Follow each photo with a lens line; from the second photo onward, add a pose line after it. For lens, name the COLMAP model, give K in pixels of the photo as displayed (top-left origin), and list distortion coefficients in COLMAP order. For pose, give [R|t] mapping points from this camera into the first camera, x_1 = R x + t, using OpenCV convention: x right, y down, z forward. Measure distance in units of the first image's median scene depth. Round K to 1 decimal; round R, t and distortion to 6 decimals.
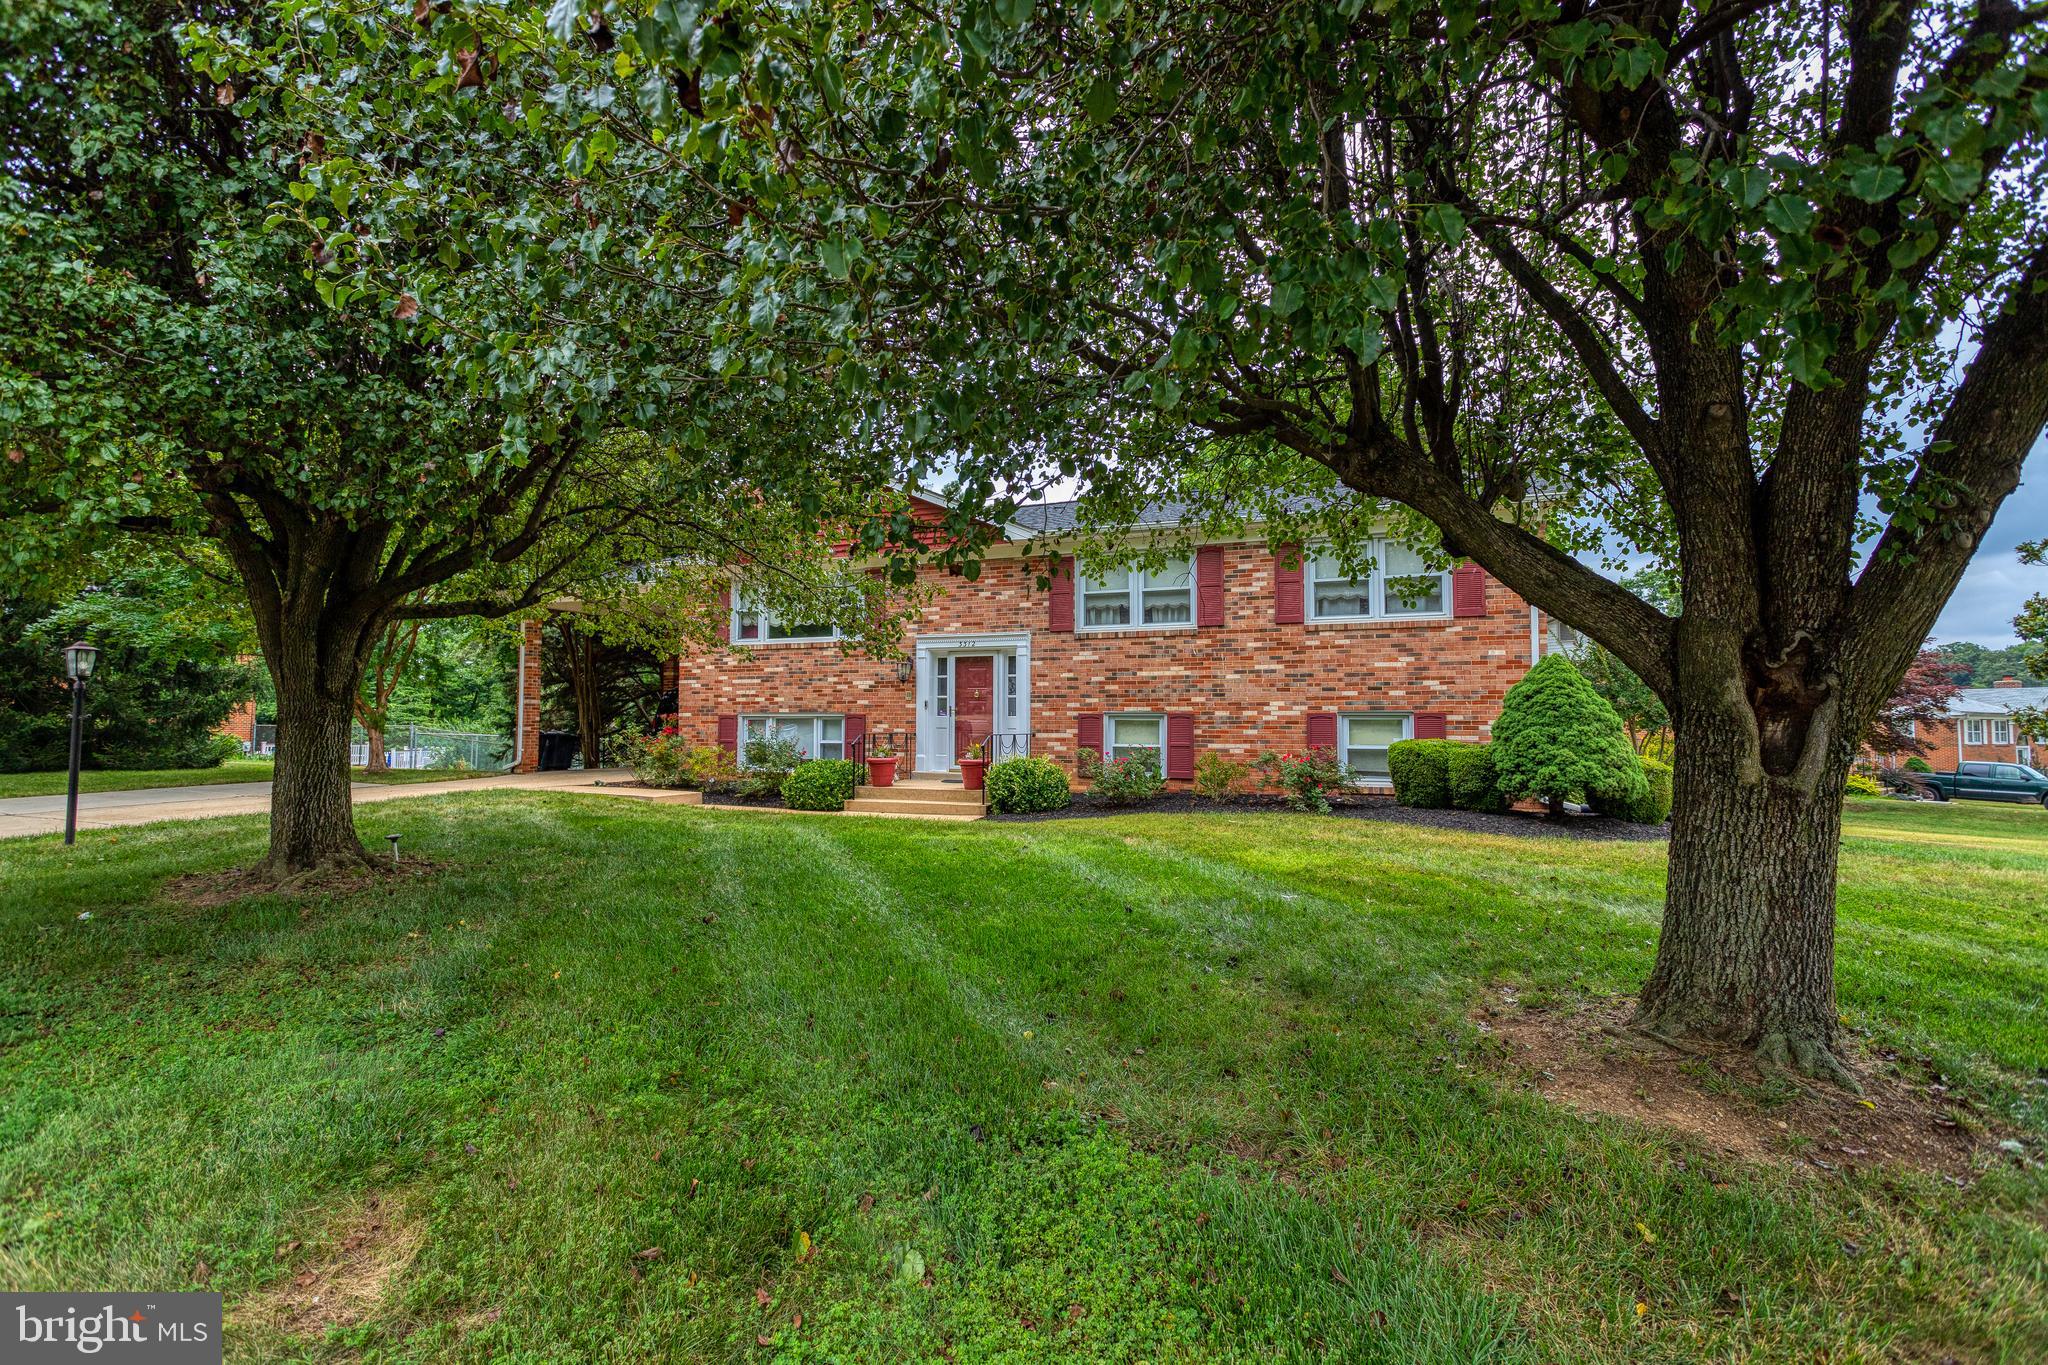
lens RADIAL K [[995.2, 0, 1024.0], [0, 995.2, 682.5], [0, 0, 1]] dist [0.004793, 0.000797]
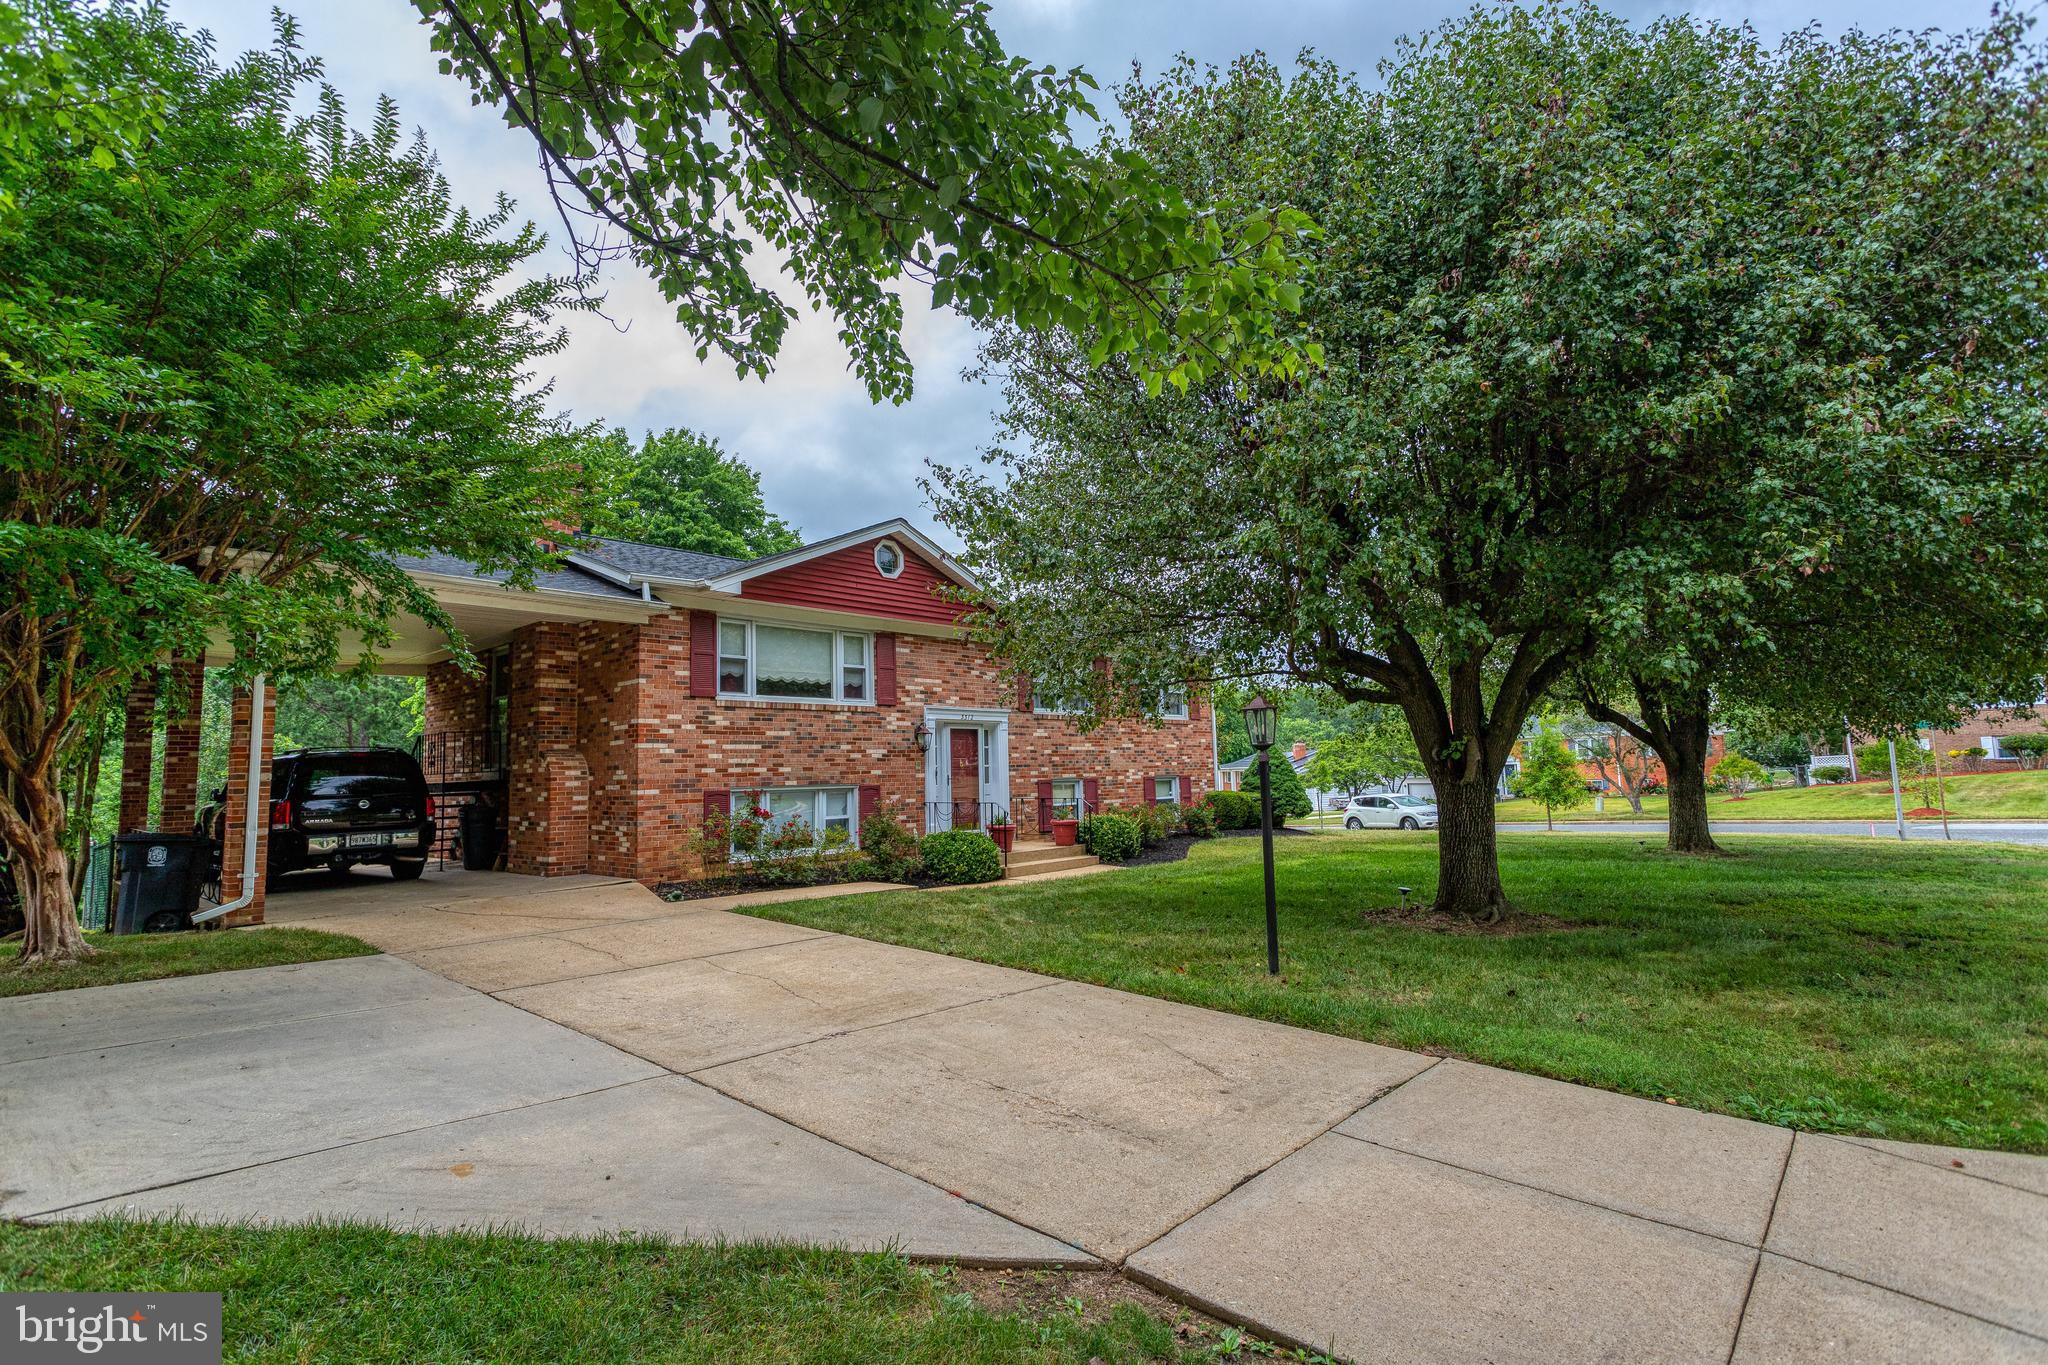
lens RADIAL K [[995.2, 0, 1024.0], [0, 995.2, 682.5], [0, 0, 1]] dist [0.004793, 0.000797]
pose [[0.335245, 0.075581, 0.939094, -1.124806], [-0.017970, 0.997109, -0.073835, 0.002508], [-0.941959, 0.007877, 0.335634, 0.619166]]
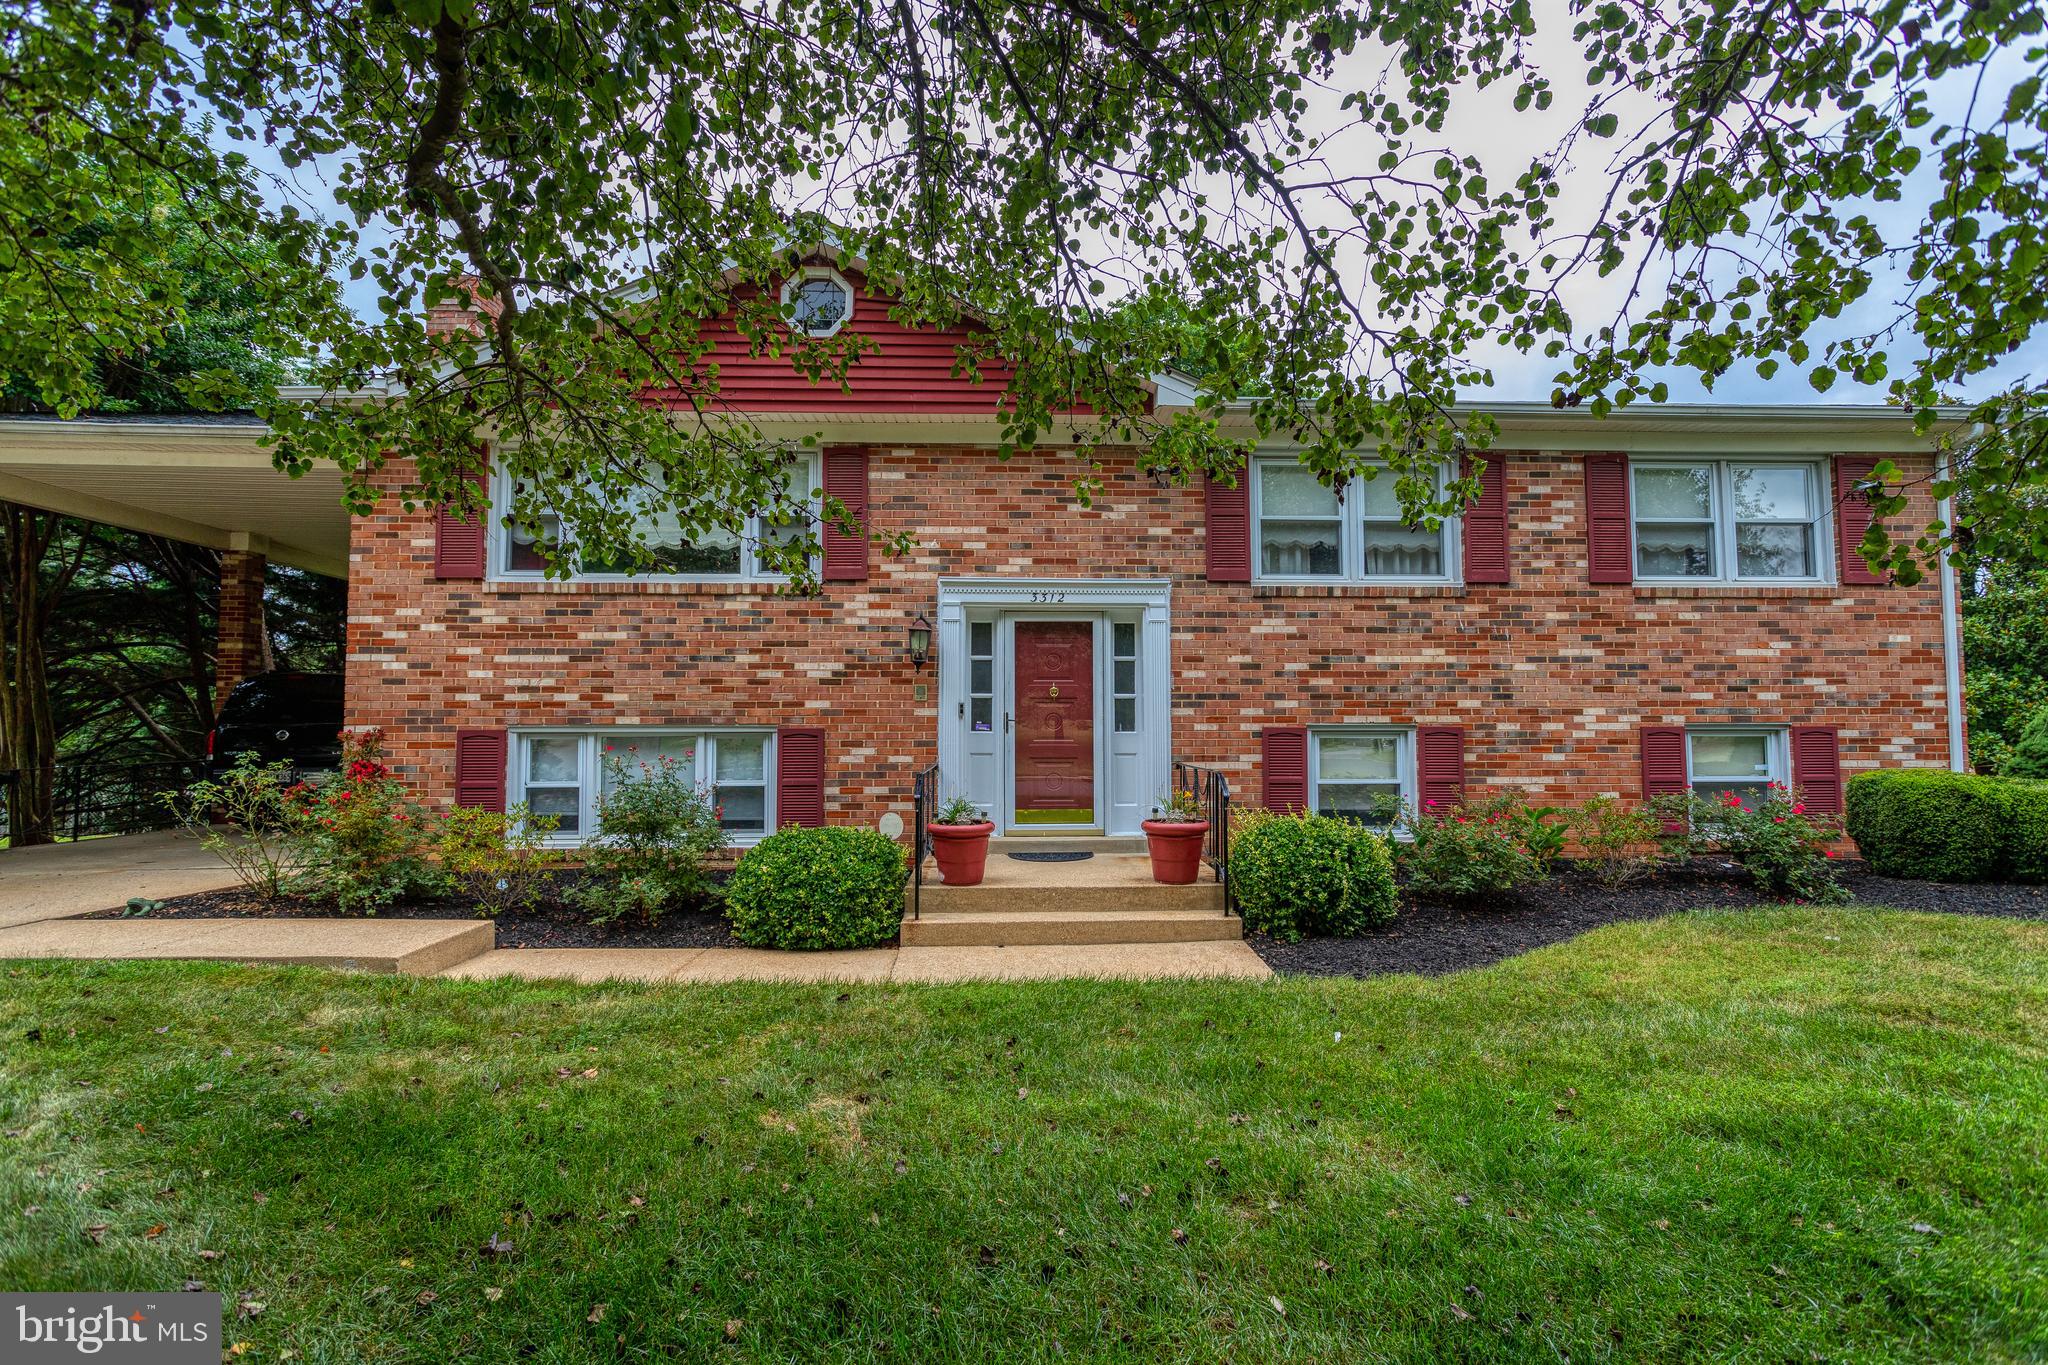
lens RADIAL K [[995.2, 0, 1024.0], [0, 995.2, 682.5], [0, 0, 1]] dist [0.004793, 0.000797]
pose [[0.904945, 0.014963, 0.425266, -0.317336], [-0.014281, 0.999887, -0.004793, 0.010562], [-0.425289, -0.001736, 0.905056, 0.553825]]
